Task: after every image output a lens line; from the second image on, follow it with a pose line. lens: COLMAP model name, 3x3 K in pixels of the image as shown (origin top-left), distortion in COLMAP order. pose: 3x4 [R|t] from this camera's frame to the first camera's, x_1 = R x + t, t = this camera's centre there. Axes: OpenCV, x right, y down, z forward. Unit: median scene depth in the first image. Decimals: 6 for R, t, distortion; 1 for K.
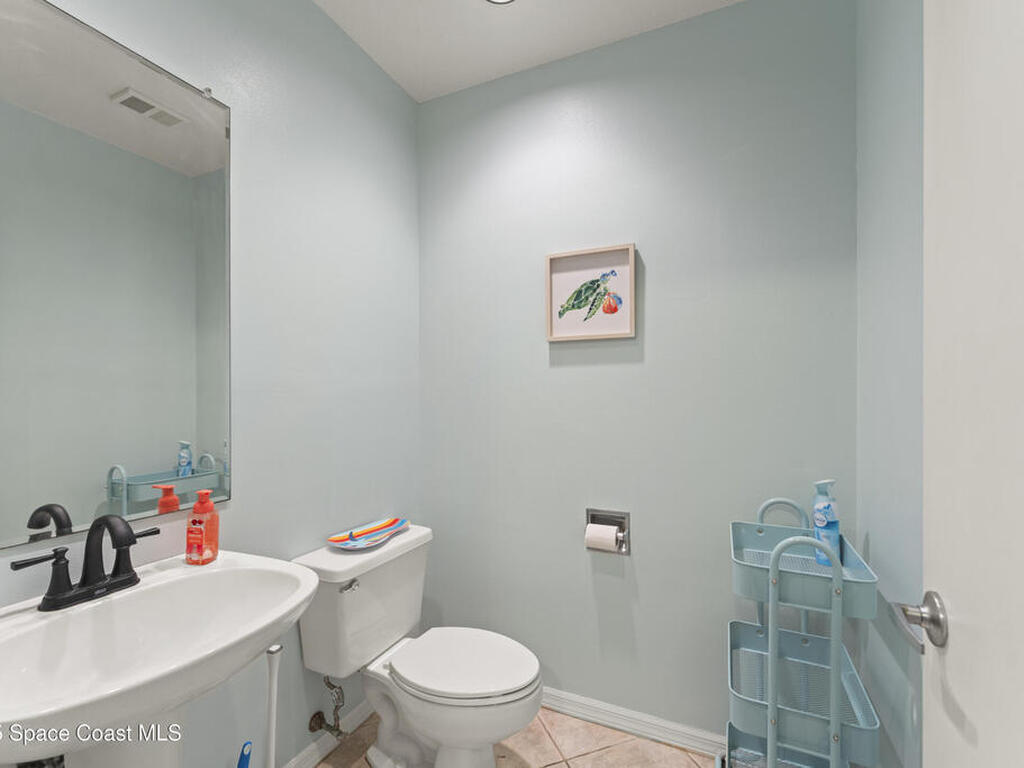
lens RADIAL K [[459.2, 0, 512.9], [0, 459.2, 386.3], [0, 0, 1]] dist [-0.001655, -0.000026]
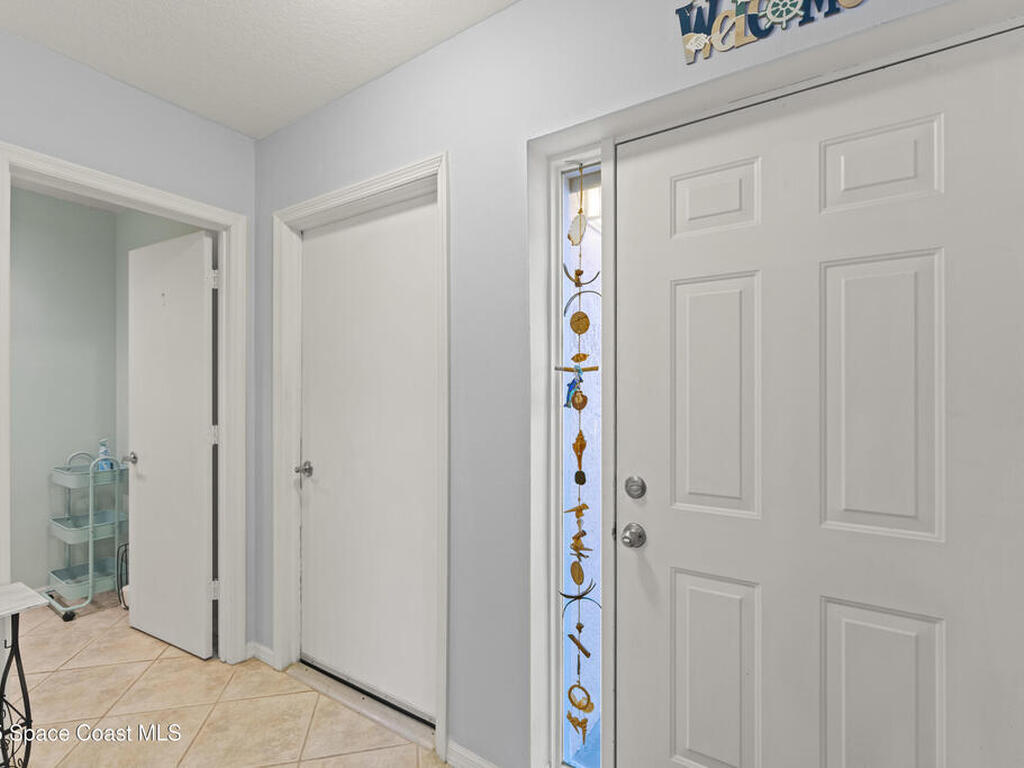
lens RADIAL K [[459.2, 0, 515.0], [0, 459.2, 383.2], [0, 0, 1]] dist [-0.001655, -0.000026]
pose [[0.126297, 0.005557, 0.991977, -1.316136], [-0.005880, 0.999971, -0.004853, -0.074334], [-0.991975, -0.005220, 0.126326, -1.301852]]
